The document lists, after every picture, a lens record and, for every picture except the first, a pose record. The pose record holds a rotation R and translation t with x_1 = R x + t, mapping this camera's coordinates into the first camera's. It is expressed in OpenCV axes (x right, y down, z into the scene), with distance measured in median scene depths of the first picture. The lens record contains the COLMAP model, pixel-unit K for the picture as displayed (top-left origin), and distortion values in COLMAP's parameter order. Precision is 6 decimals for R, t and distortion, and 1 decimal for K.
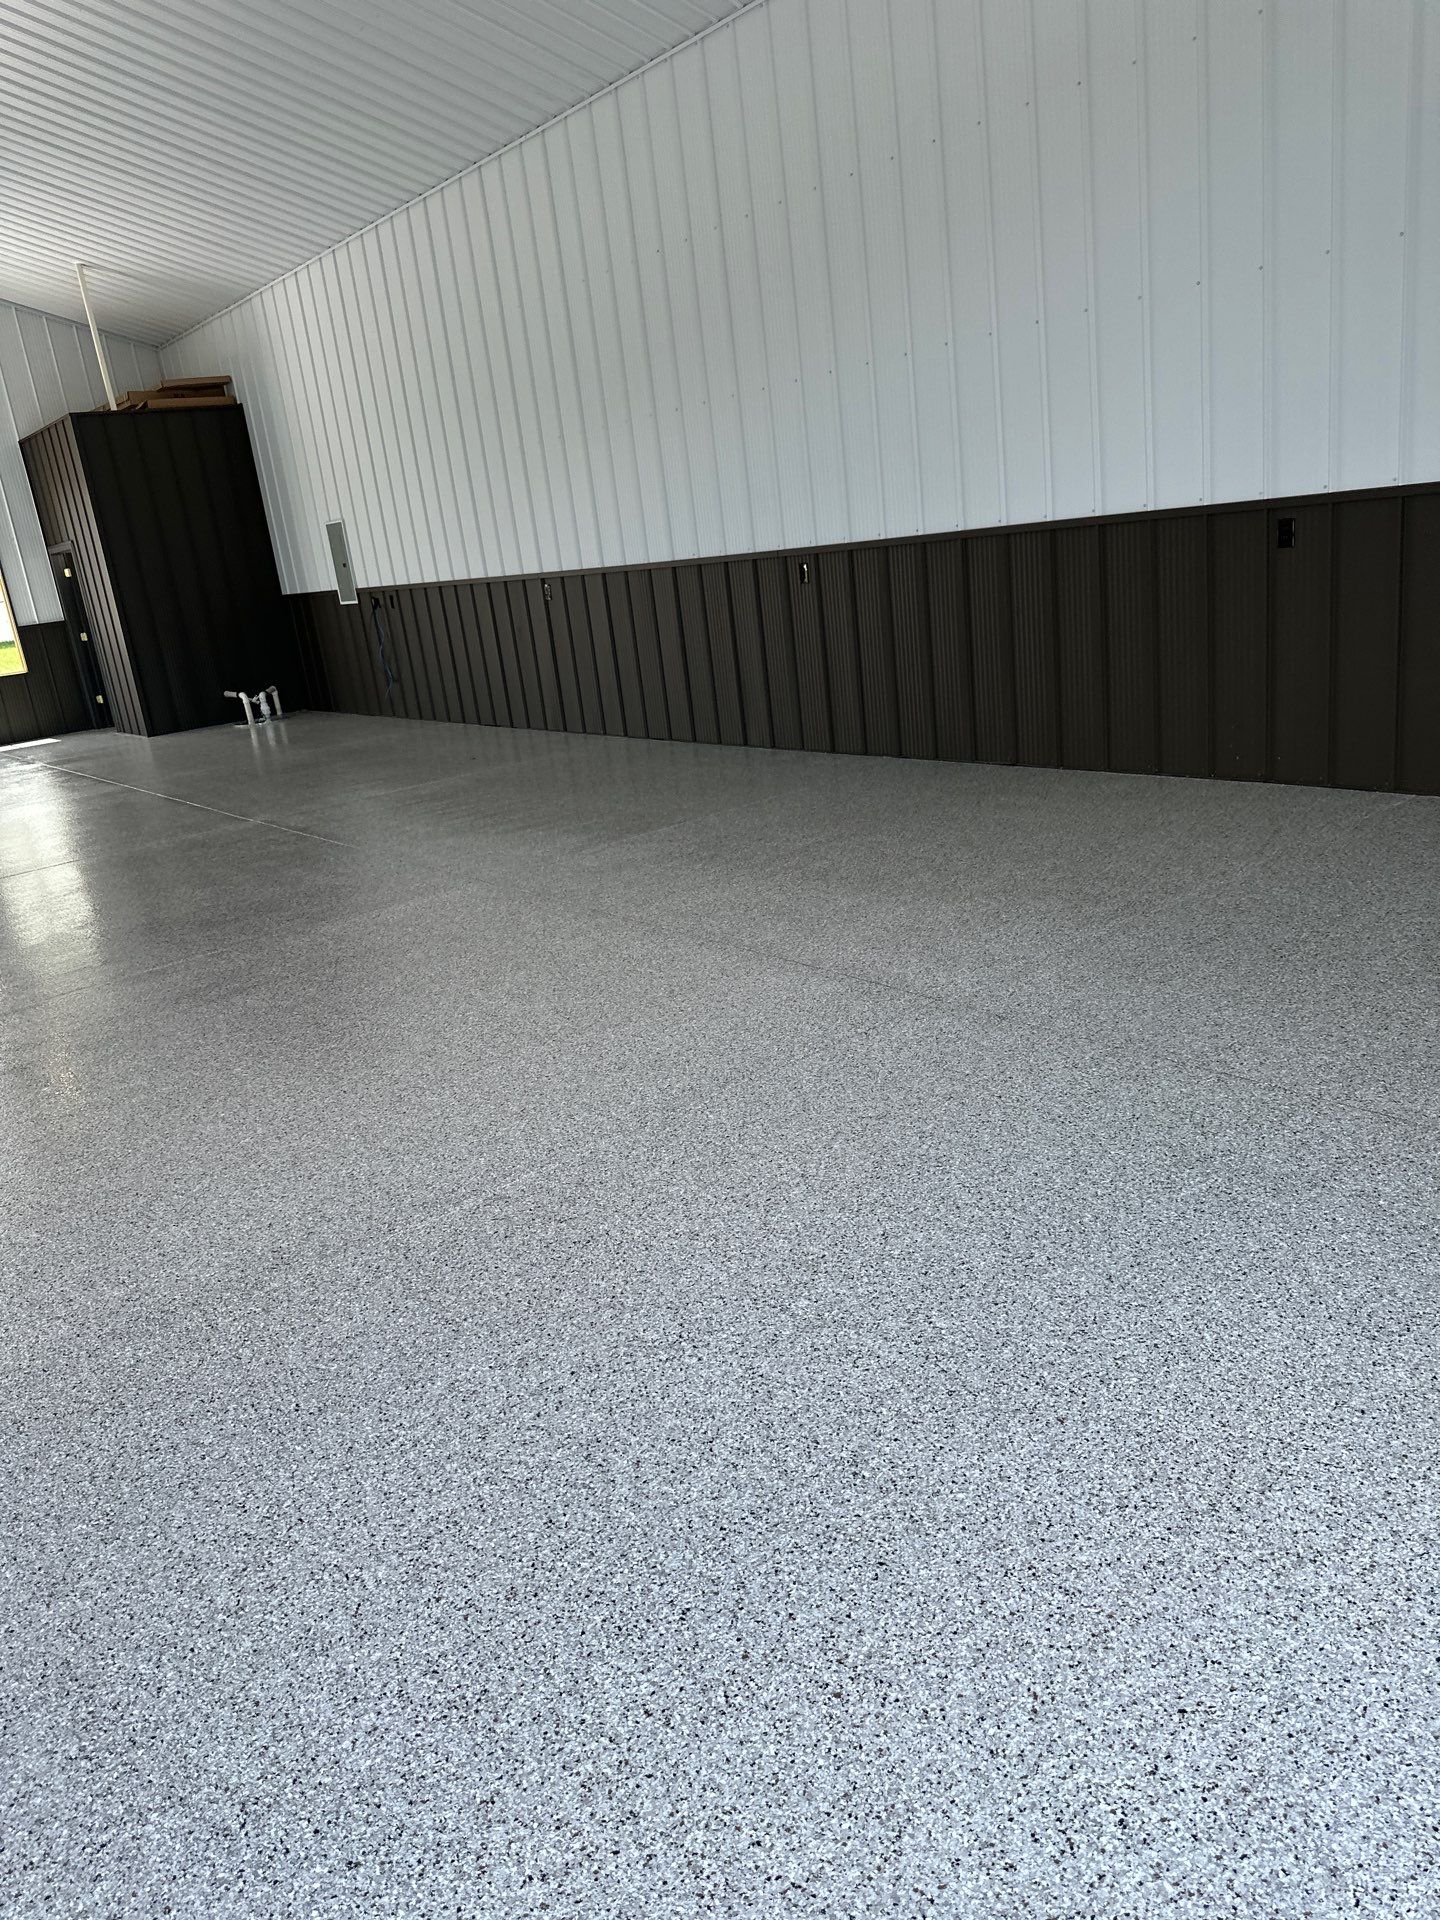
lens RADIAL K [[1354.8, 0, 700.9], [0, 1354.8, 954.7], [0, 0, 1]] dist [0.046174, -0.053211]
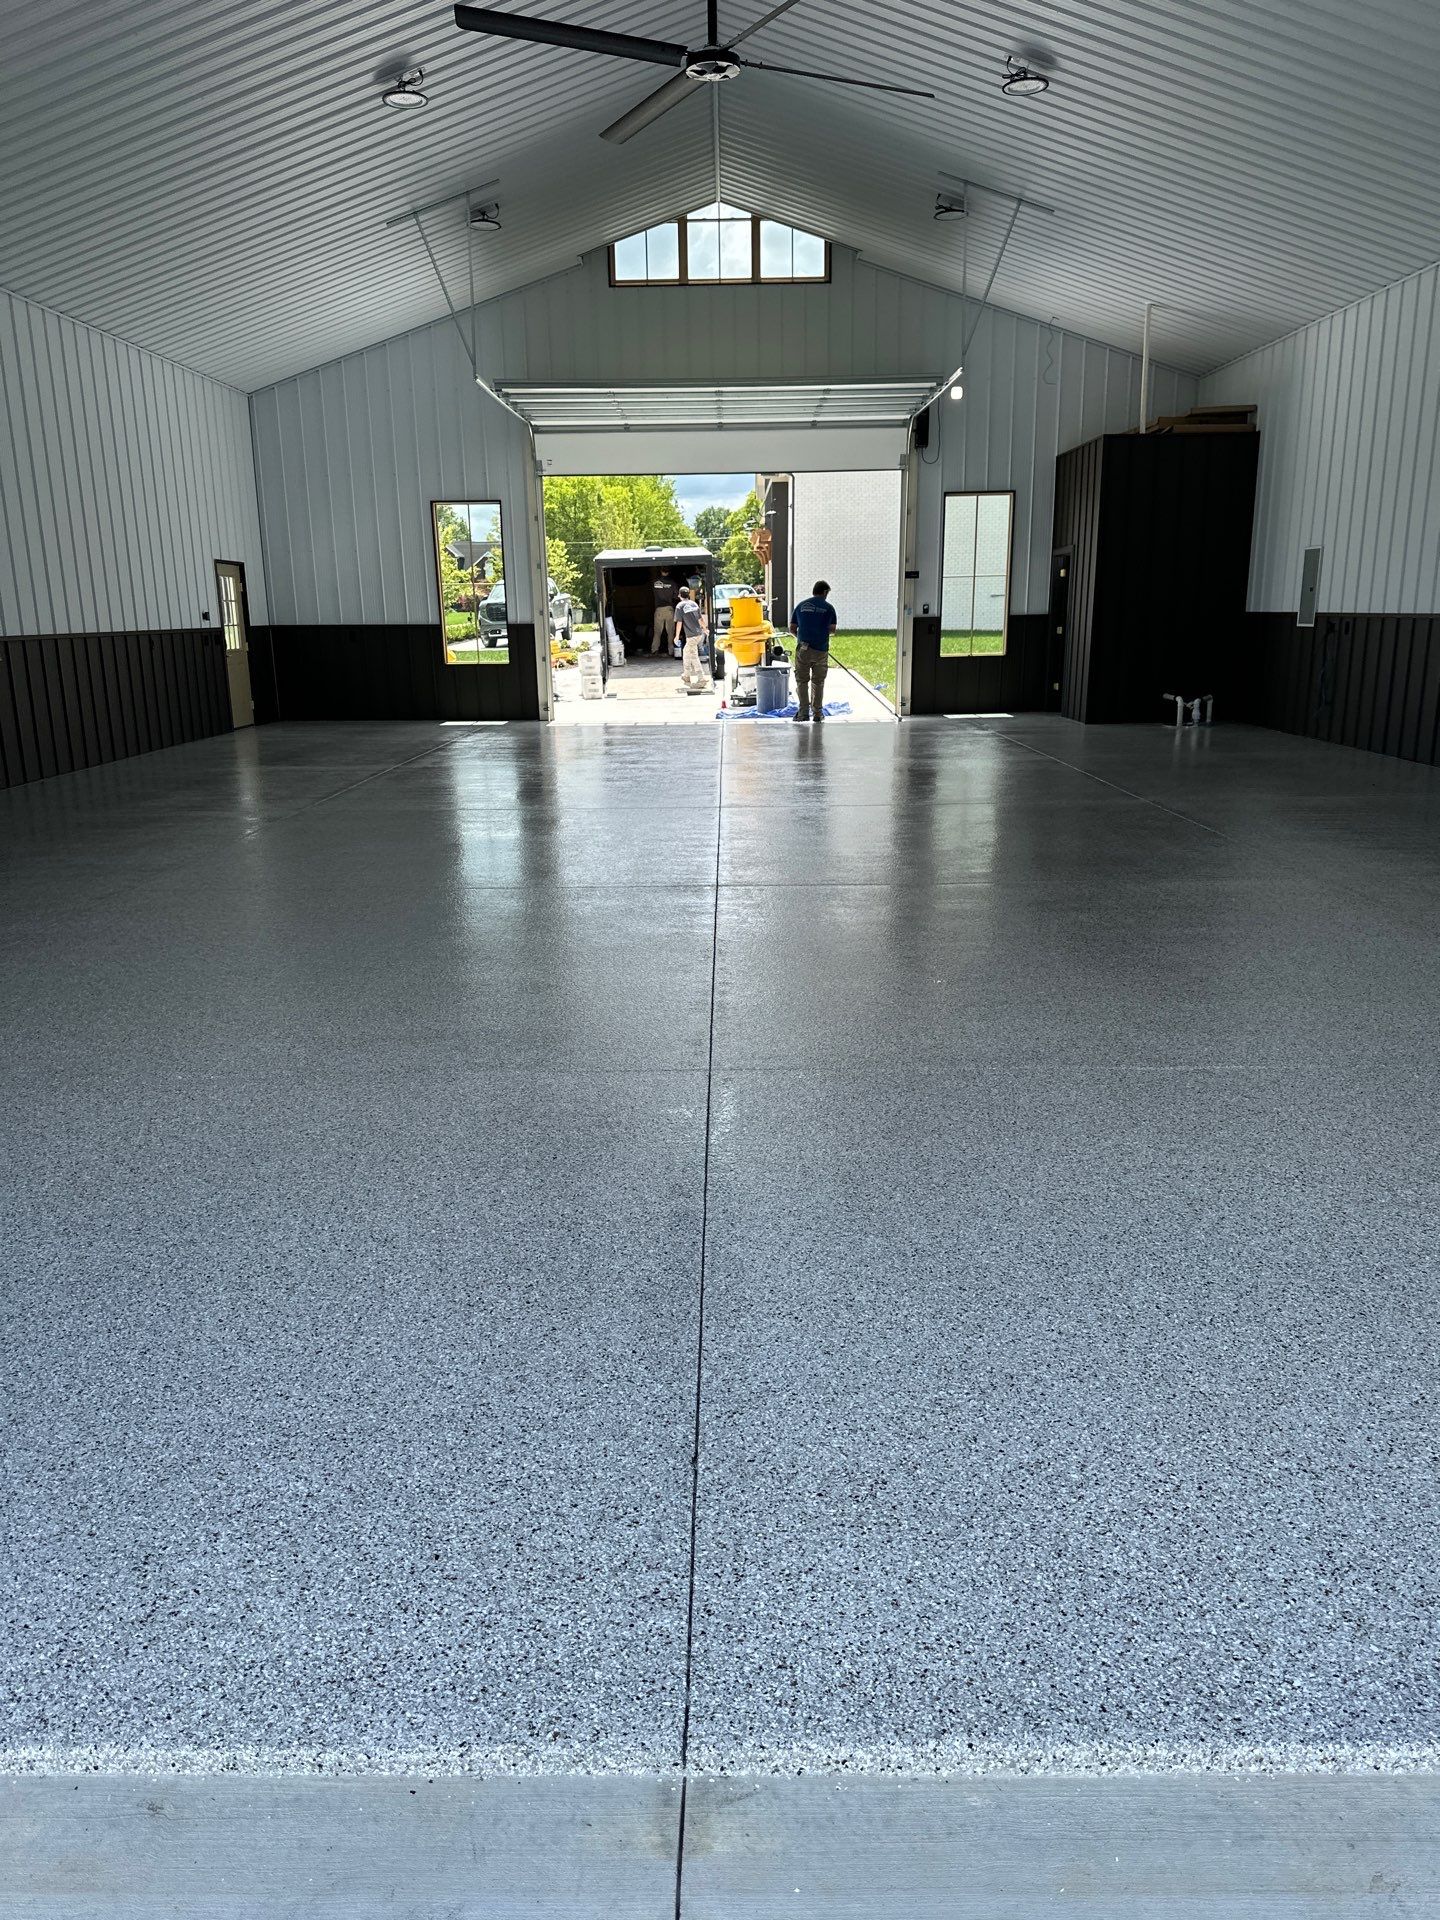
lens RADIAL K [[1354.8, 0, 712.5], [0, 1354.8, 966.7], [0, 0, 1]] dist [0.046174, -0.053211]
pose [[0.780604, 0.261295, -0.567787, 0.238340], [-0.263417, 0.961338, 0.080257, 0.129679], [0.566806, 0.086916, 0.819253, -0.409750]]
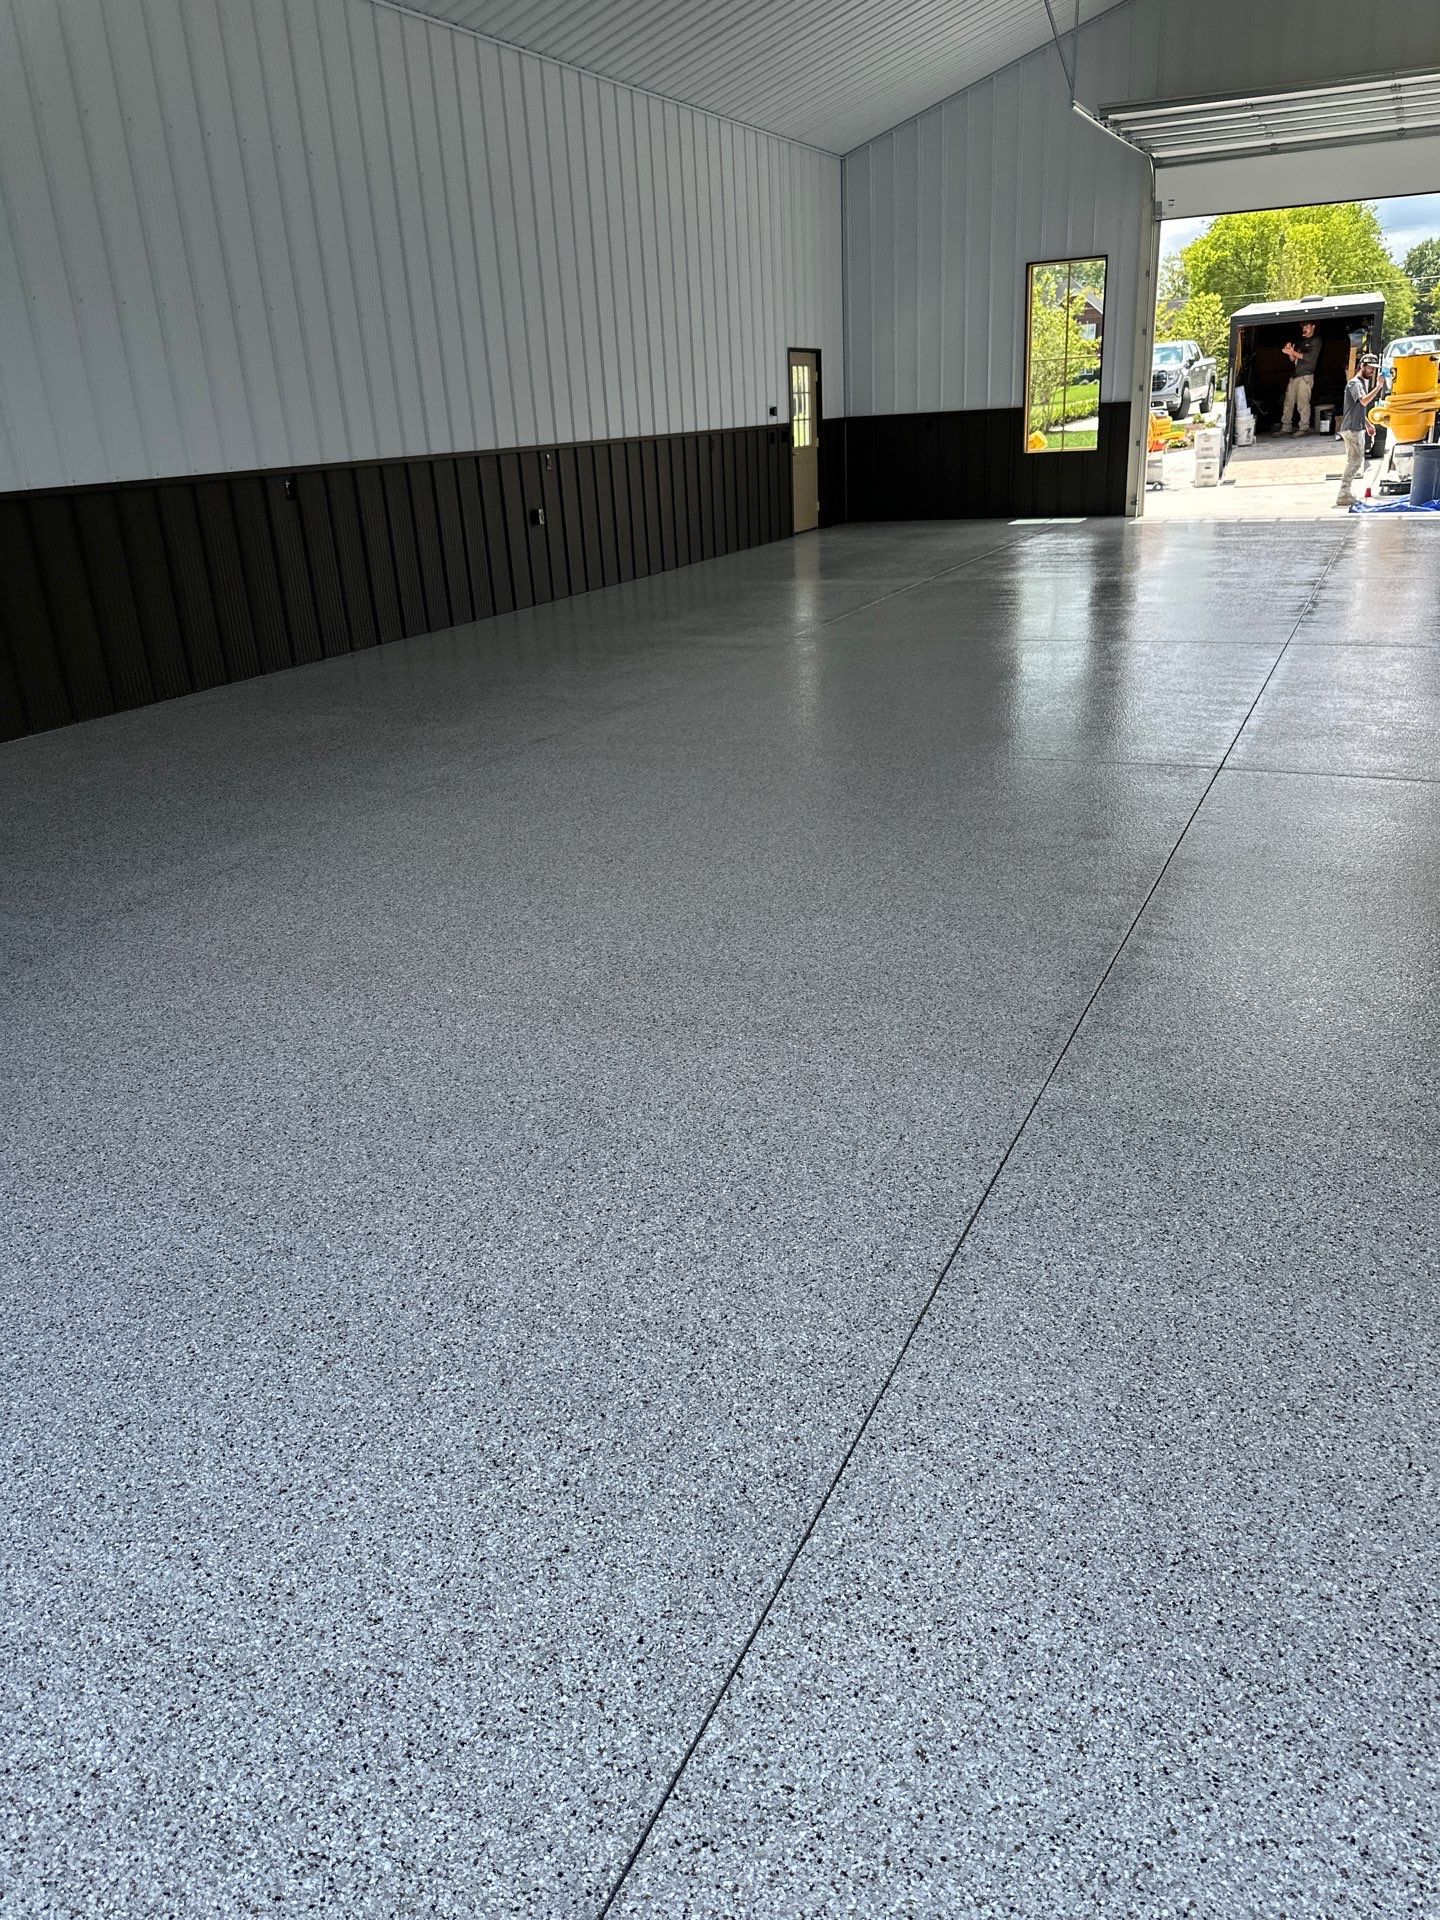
lens RADIAL K [[1354.8, 0, 712.7], [0, 1354.8, 945.4], [0, 0, 1]] dist [0.046174, -0.053211]
pose [[0.443769, 0.416598, -0.793420, 0.099999], [-0.270184, 0.906374, 0.324789, -0.034278], [0.854442, 0.070238, 0.514778, 0.068991]]
